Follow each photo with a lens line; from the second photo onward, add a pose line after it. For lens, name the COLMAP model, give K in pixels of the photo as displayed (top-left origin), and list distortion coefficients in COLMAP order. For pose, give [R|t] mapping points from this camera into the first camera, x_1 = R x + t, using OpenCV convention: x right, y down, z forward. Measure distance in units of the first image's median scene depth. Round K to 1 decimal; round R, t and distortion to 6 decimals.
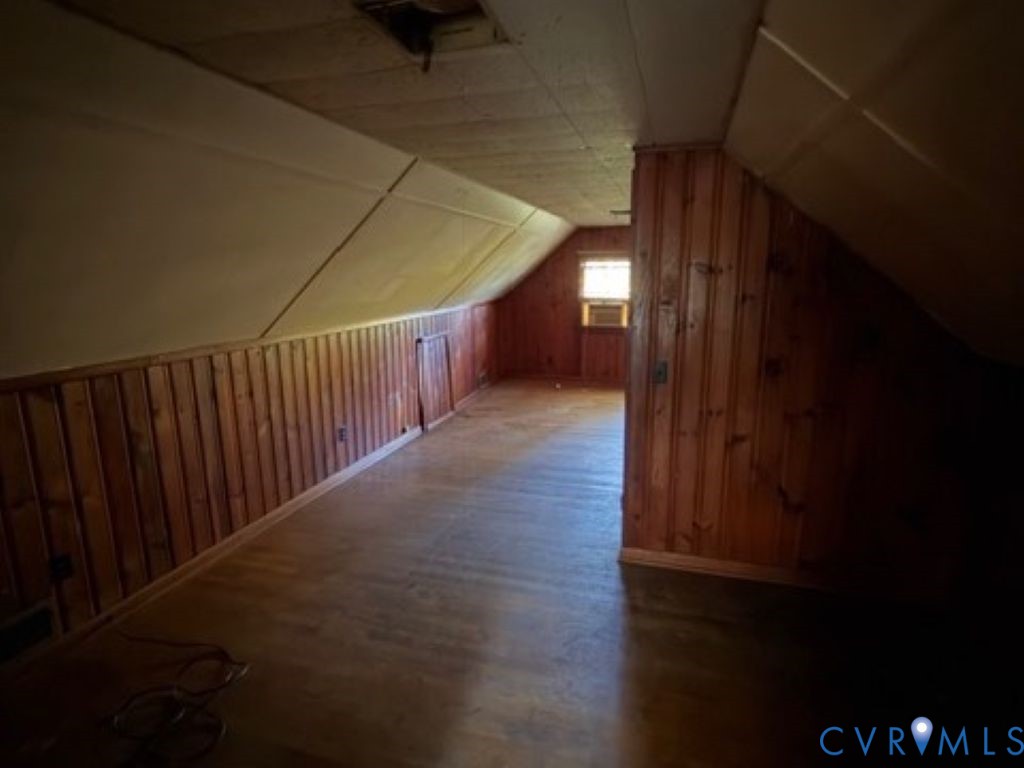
lens RADIAL K [[540.9, 0, 512.8], [0, 540.9, 382.4], [0, 0, 1]] dist [-0.000322, 0.000106]
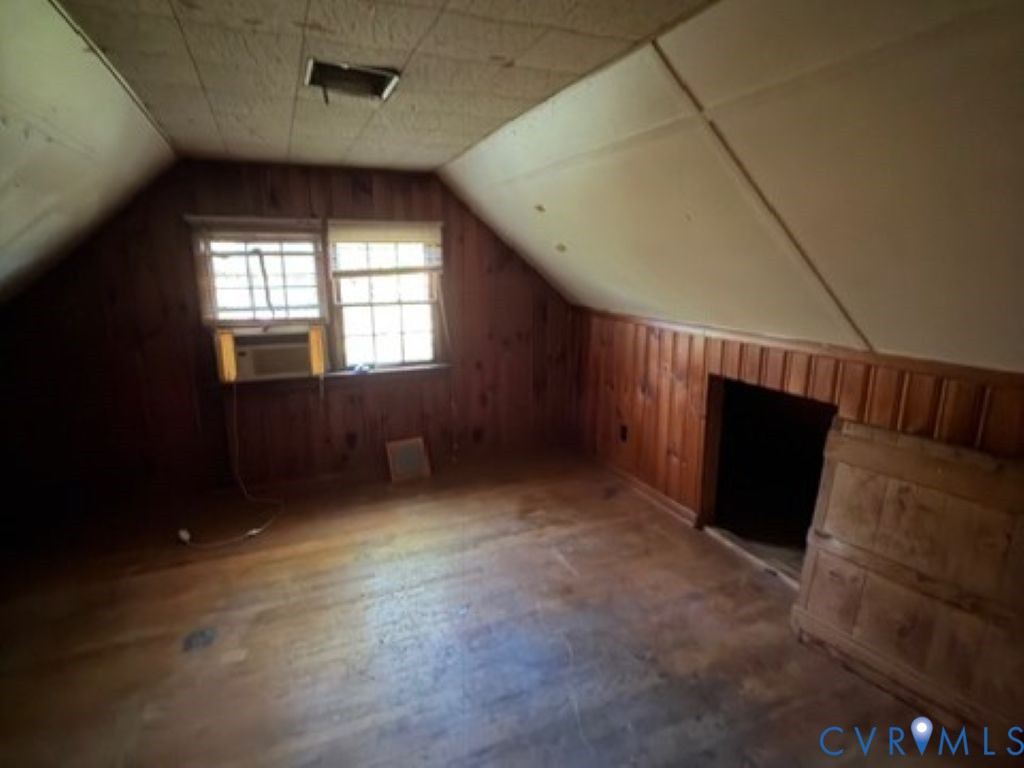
lens RADIAL K [[540.9, 0, 514.9], [0, 540.9, 381.8], [0, 0, 1]] dist [-0.000322, 0.000106]
pose [[0.765611, -0.127520, 0.630539, 0.030311], [0.126530, 0.990860, 0.046756, -0.096554], [-0.630738, 0.043985, 0.774748, 0.499216]]
